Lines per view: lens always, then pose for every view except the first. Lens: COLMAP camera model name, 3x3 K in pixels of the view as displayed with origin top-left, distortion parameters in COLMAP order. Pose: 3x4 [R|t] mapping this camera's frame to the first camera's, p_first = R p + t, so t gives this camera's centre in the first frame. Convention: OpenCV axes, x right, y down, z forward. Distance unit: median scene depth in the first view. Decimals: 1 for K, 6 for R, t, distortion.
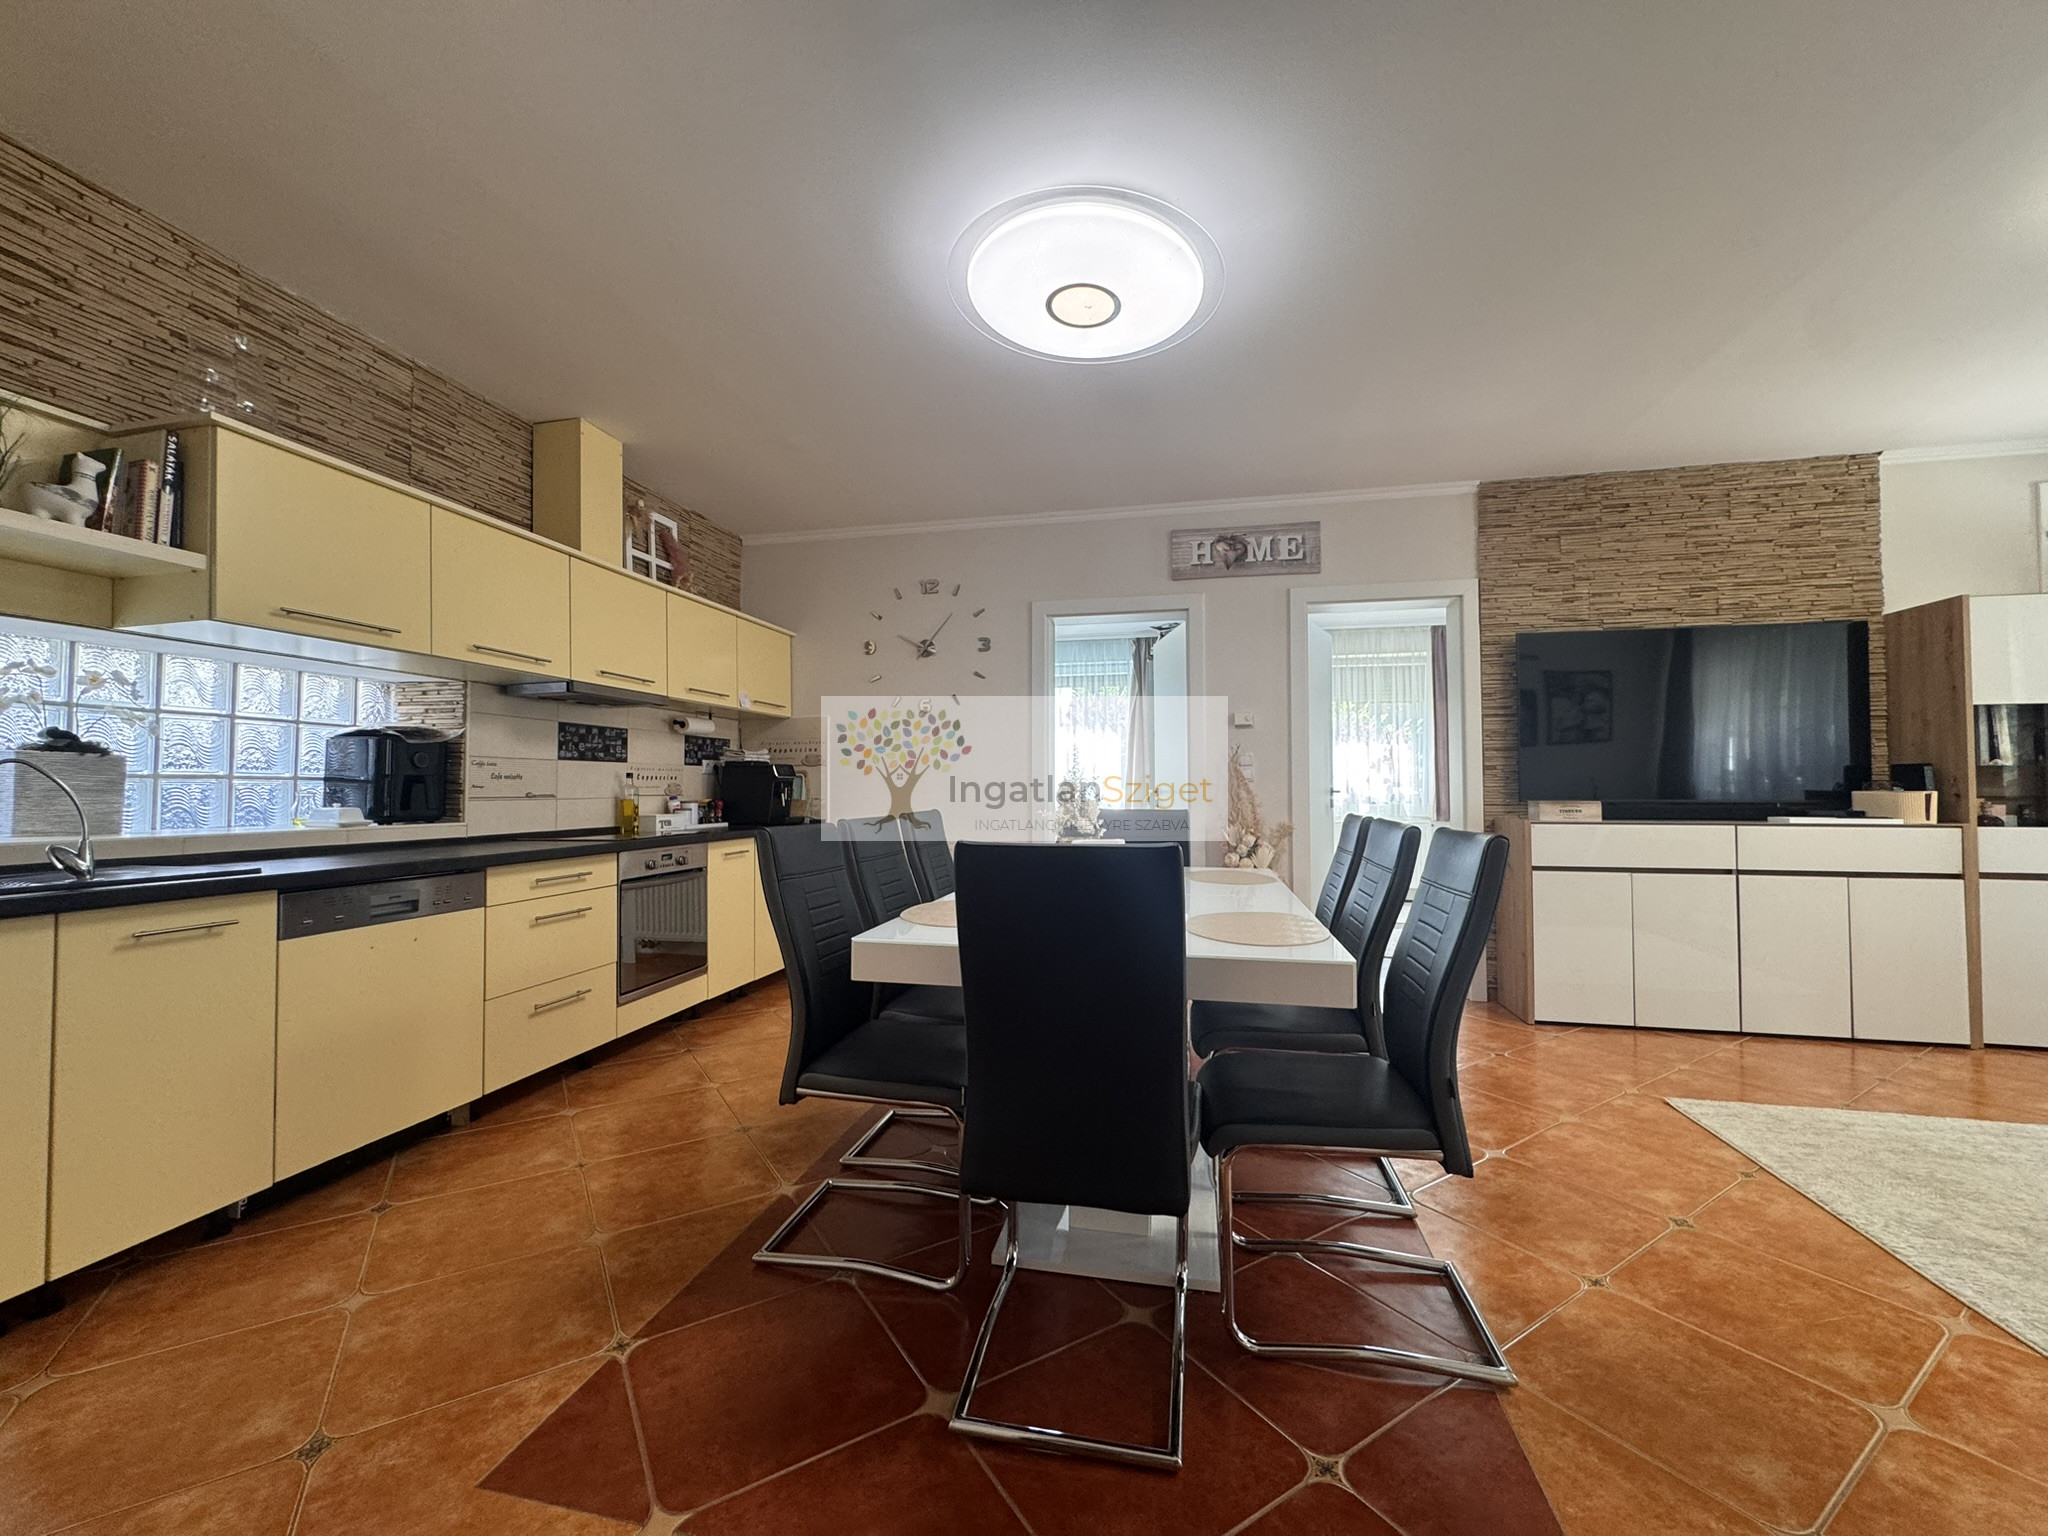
lens RADIAL K [[815.8, 0, 1020.0], [0, 815.8, 765.4], [0, 0, 1]] dist [-0.004868, 0.000386]
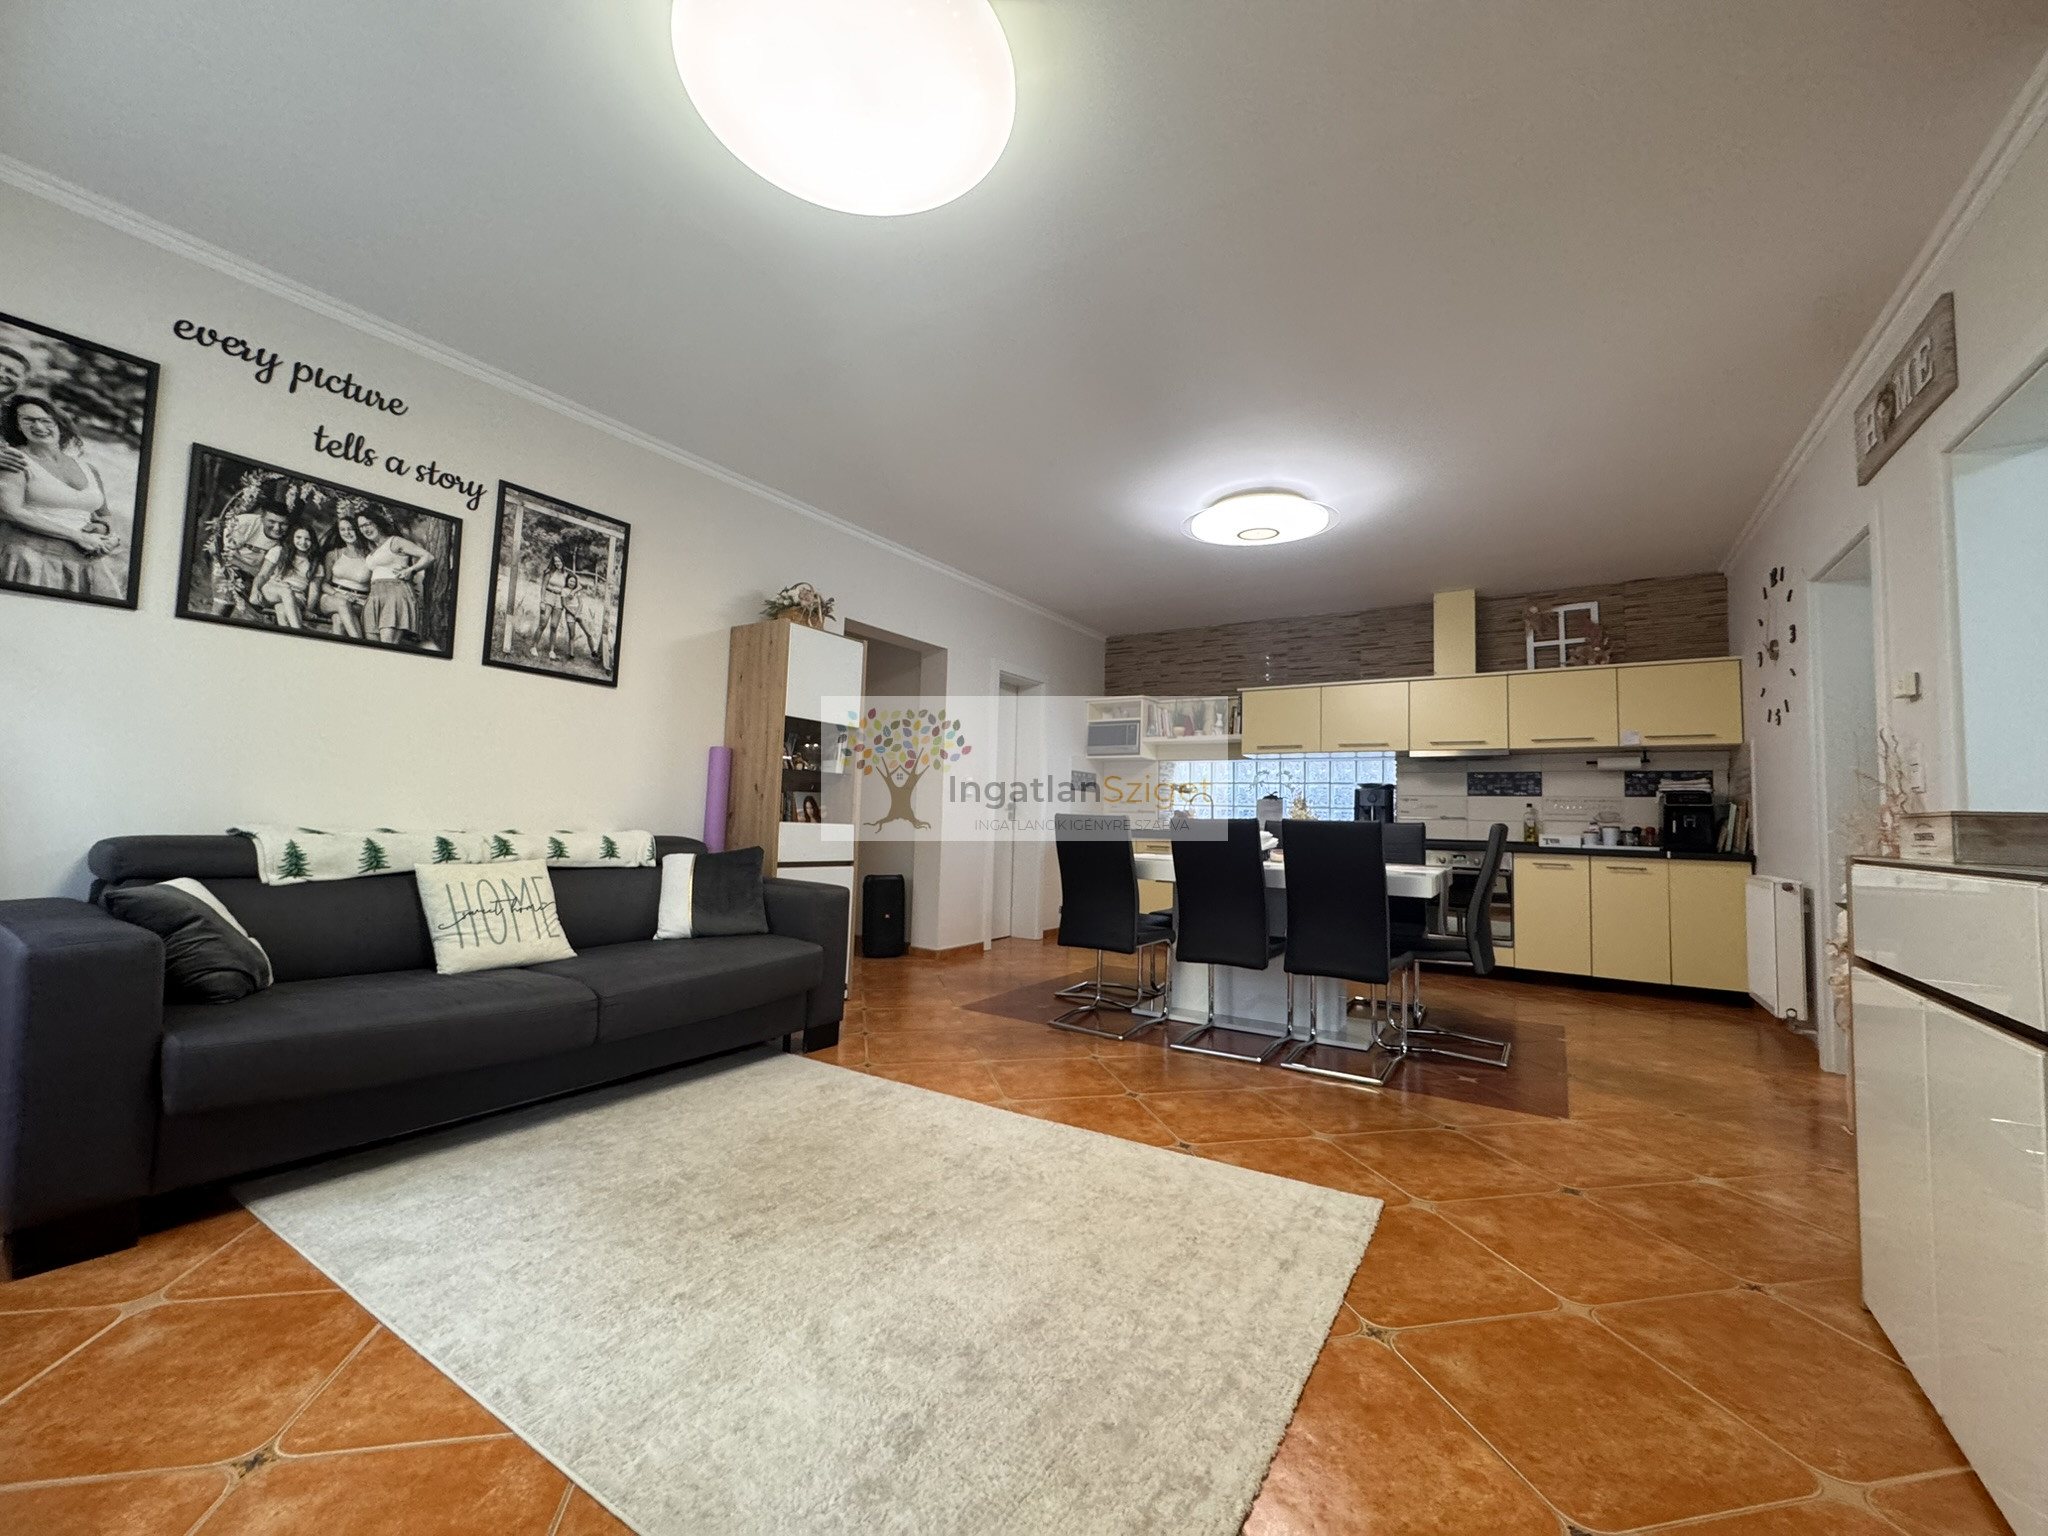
lens RADIAL K [[815.8, 0, 1020.8], [0, 815.8, 763.9], [0, 0, 1]] dist [-0.004868, 0.000386]
pose [[-0.349580, -0.071183, -0.934198, 1.372704], [0.000360, 0.997099, -0.076110, 0.056980], [0.936906, -0.026942, -0.348541, 0.808210]]
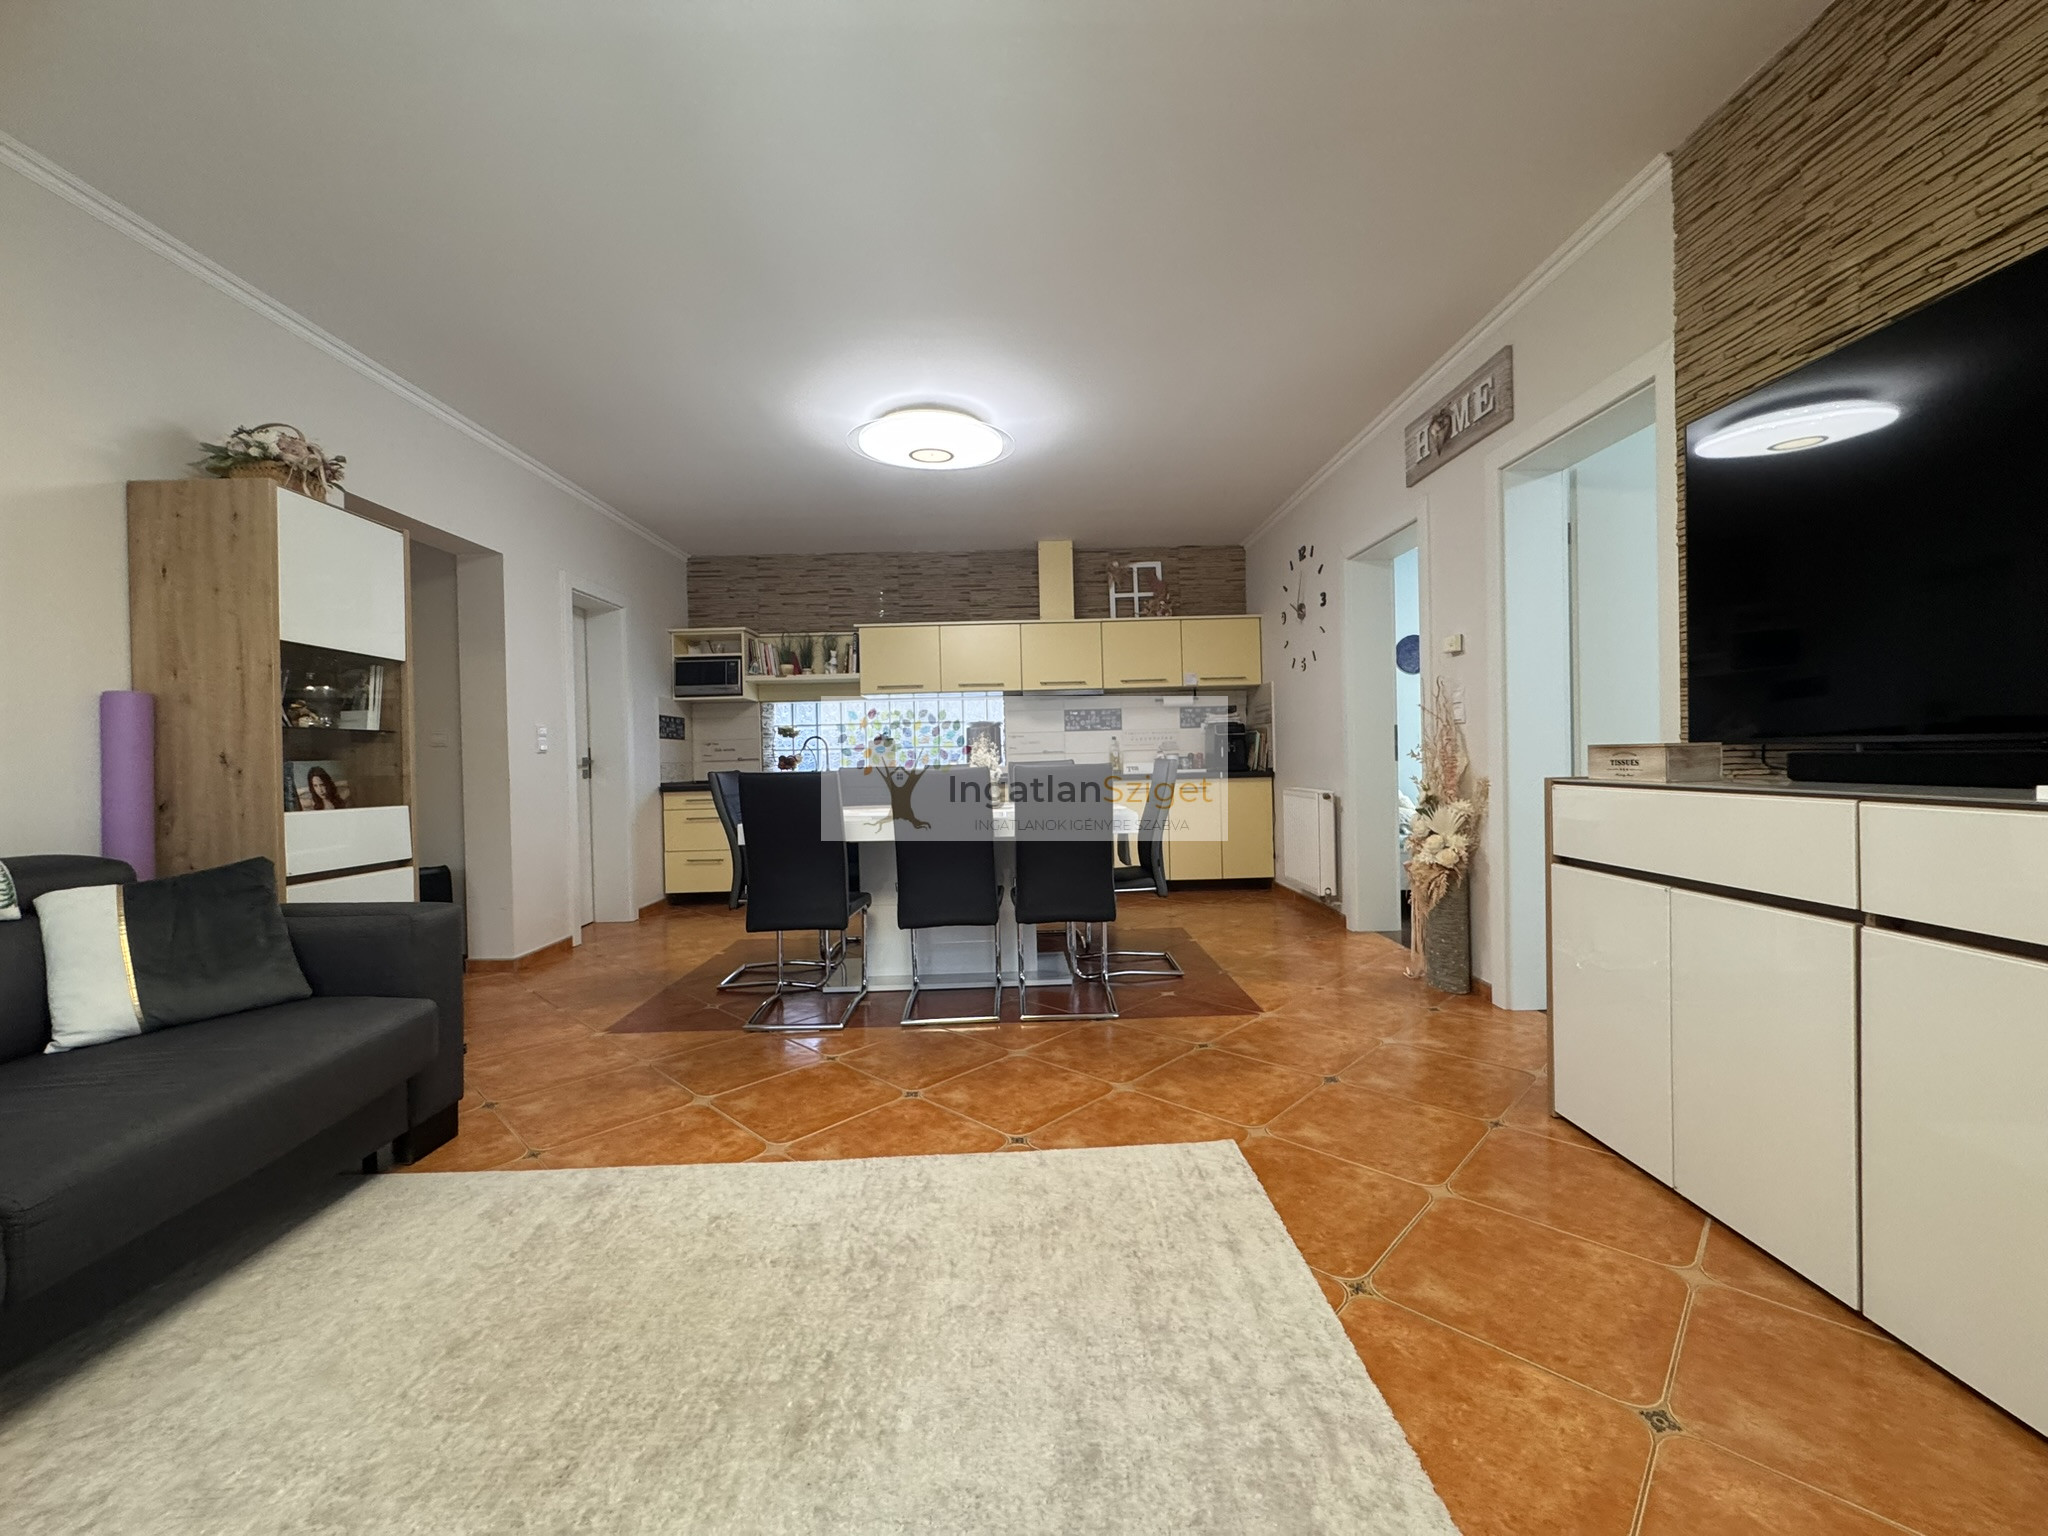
lens RADIAL K [[815.8, 0, 1021.8], [0, 815.8, 764.2], [0, 0, 1]] dist [-0.004868, 0.000386]
pose [[0.227816, 0.005187, -0.973690, 1.249536], [0.053310, 0.998419, 0.017792, 0.029790], [0.972244, -0.055961, 0.227179, 0.551840]]
